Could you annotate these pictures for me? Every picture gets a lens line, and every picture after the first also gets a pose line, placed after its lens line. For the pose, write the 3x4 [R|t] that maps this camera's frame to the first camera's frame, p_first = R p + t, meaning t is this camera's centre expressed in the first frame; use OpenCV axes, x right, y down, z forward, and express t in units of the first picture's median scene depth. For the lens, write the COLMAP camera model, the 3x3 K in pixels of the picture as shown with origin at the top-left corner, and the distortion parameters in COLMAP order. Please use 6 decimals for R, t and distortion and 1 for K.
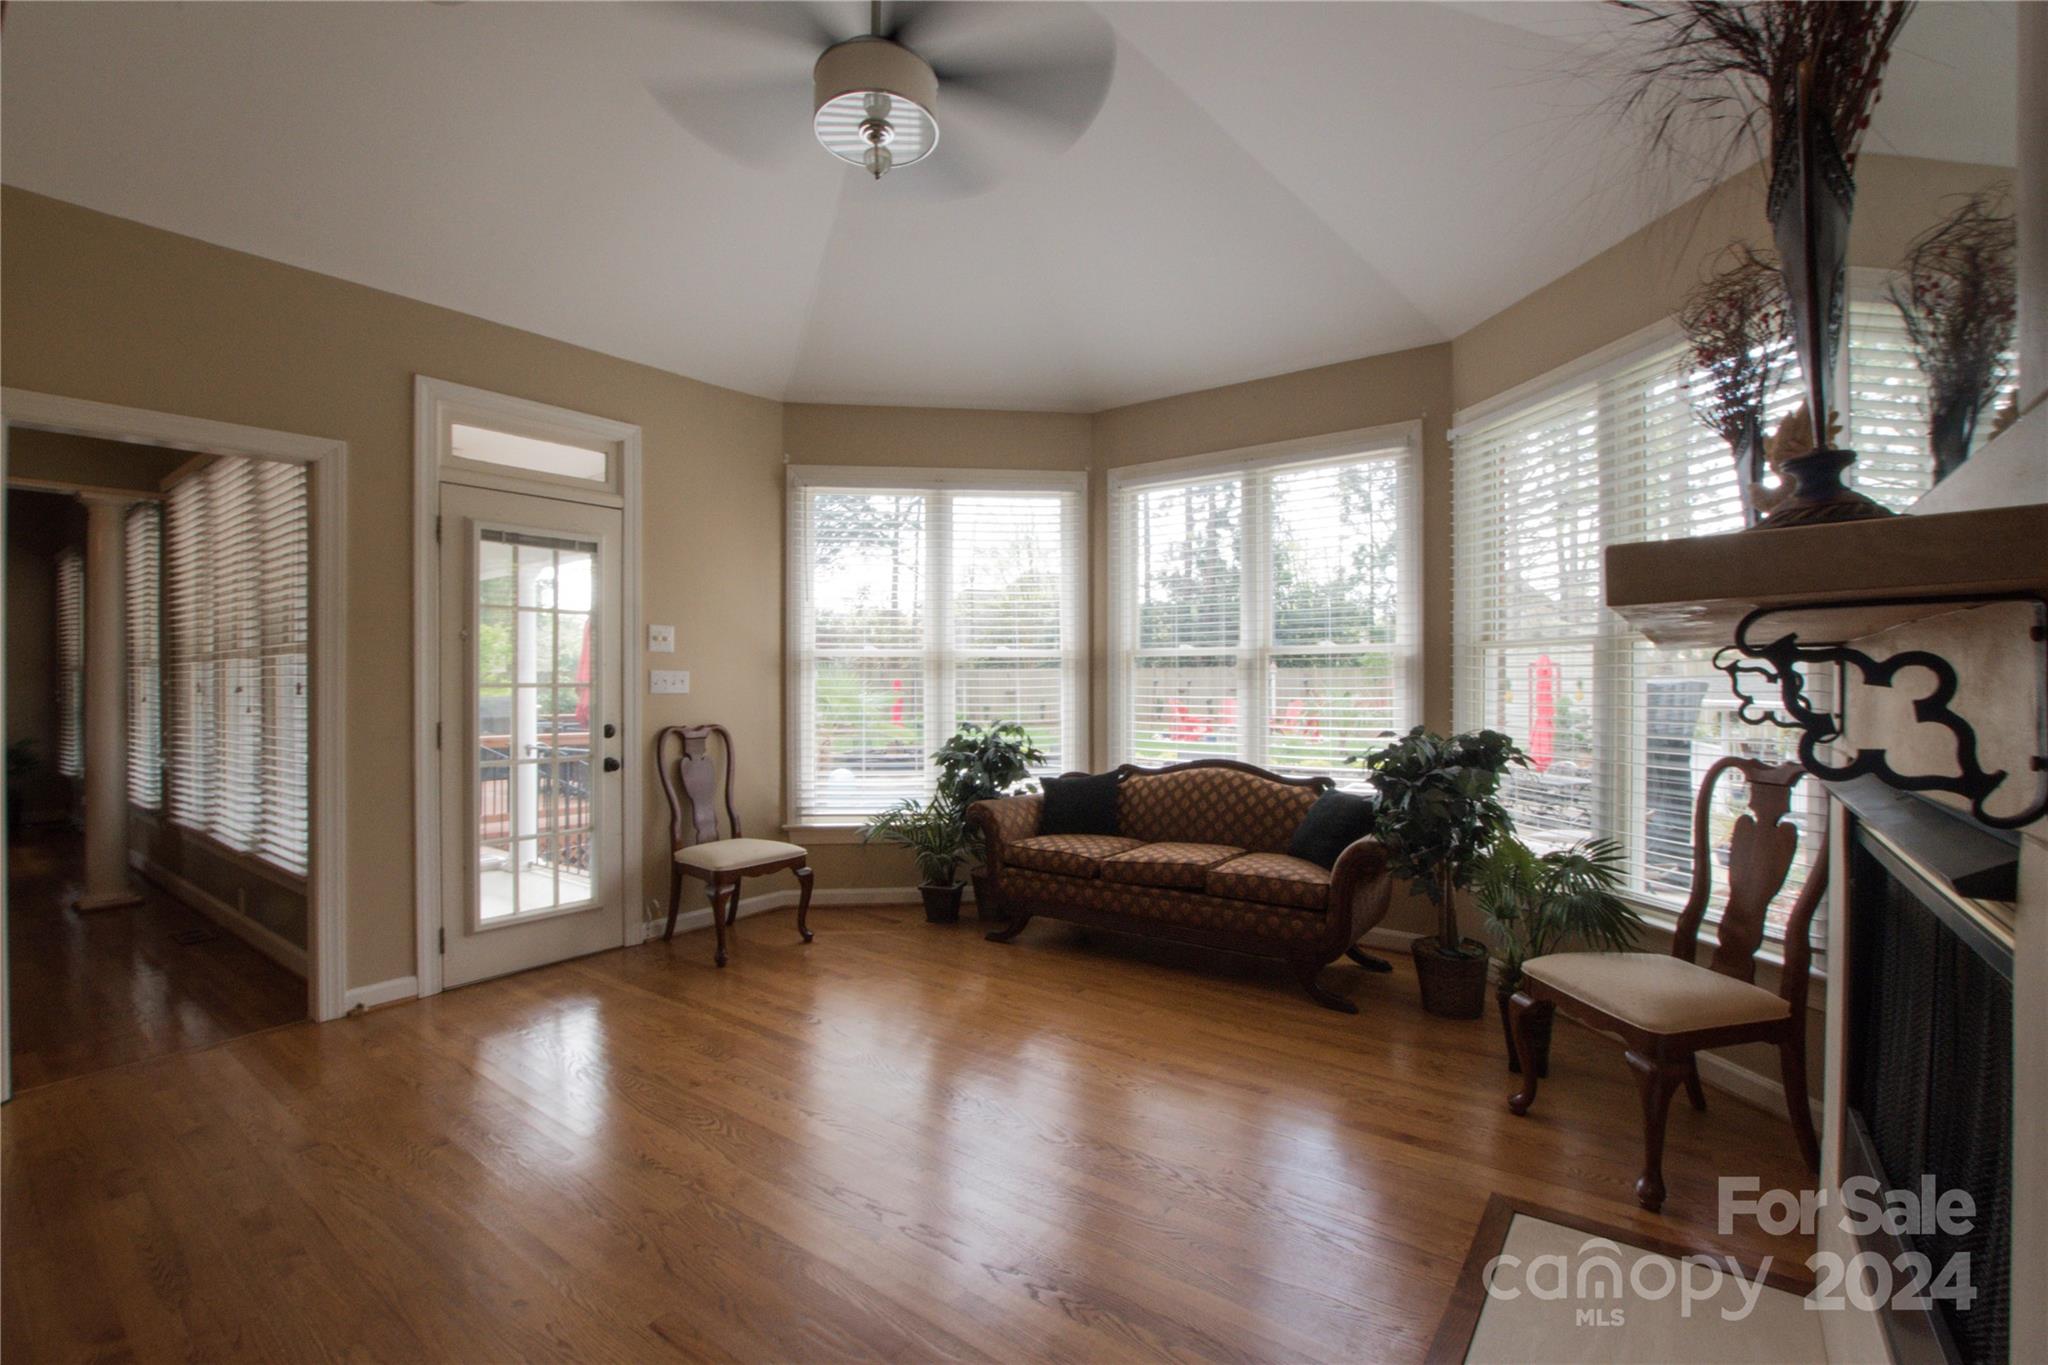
lens RADIAL K [[907.3, 0, 1021.4], [0, 907.3, 688.3], [0, 0, 1]] dist [-0.023163, -0.000149]
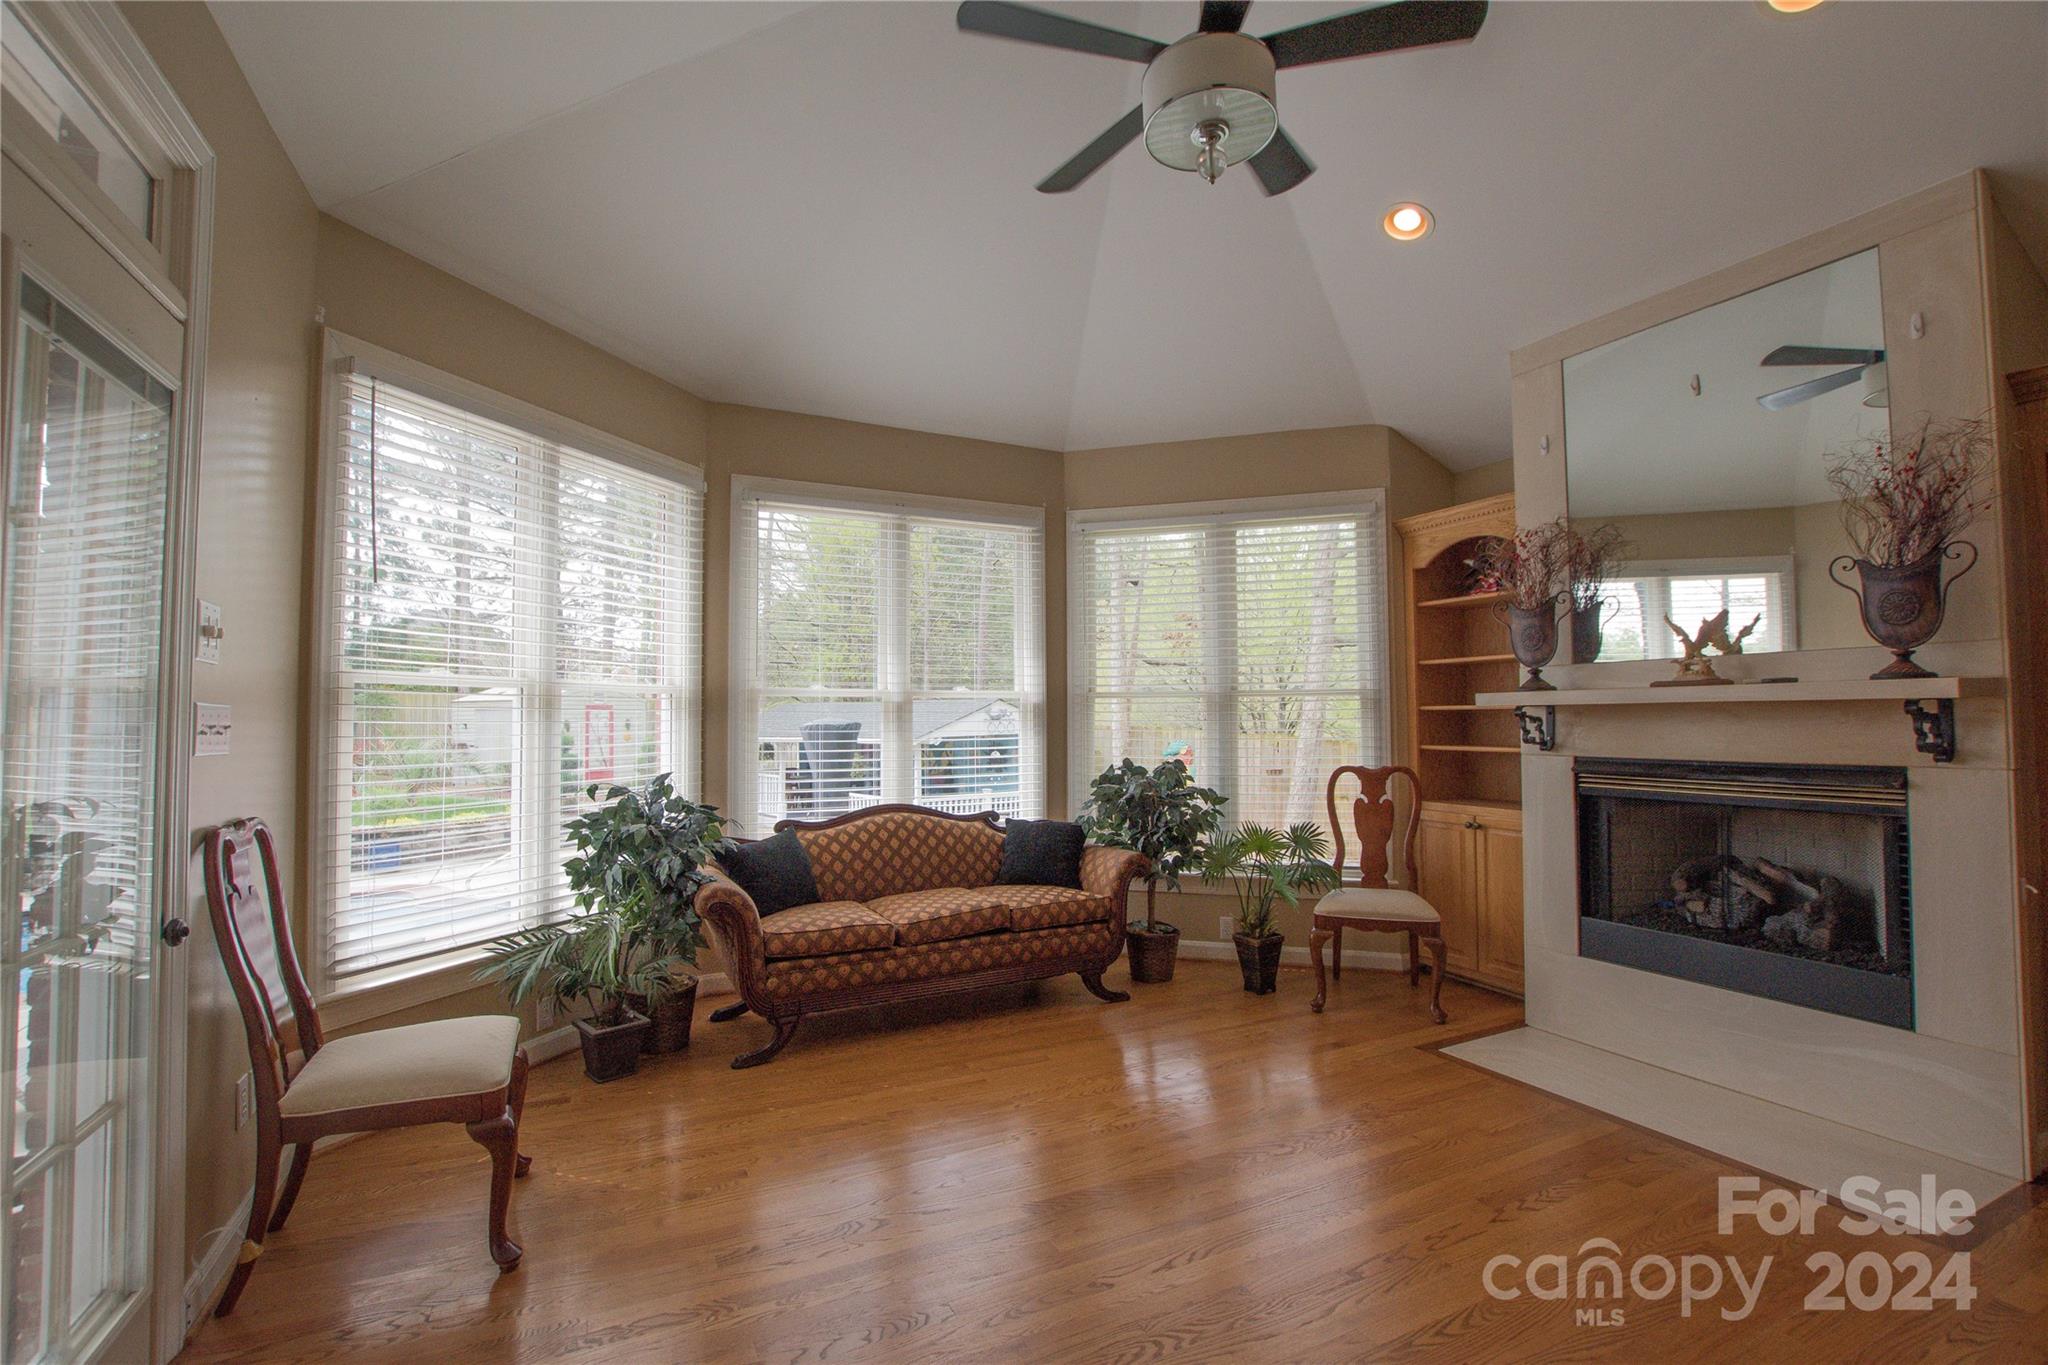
lens RADIAL K [[907.3, 0, 1027.6], [0, 907.3, 688.9], [0, 0, 1]] dist [-0.023163, -0.000149]
pose [[0.444452, 0.030645, 0.895278, -0.641011], [0.008397, 0.999228, -0.038372, -0.007775], [-0.895763, 0.024573, 0.443852, 0.465090]]
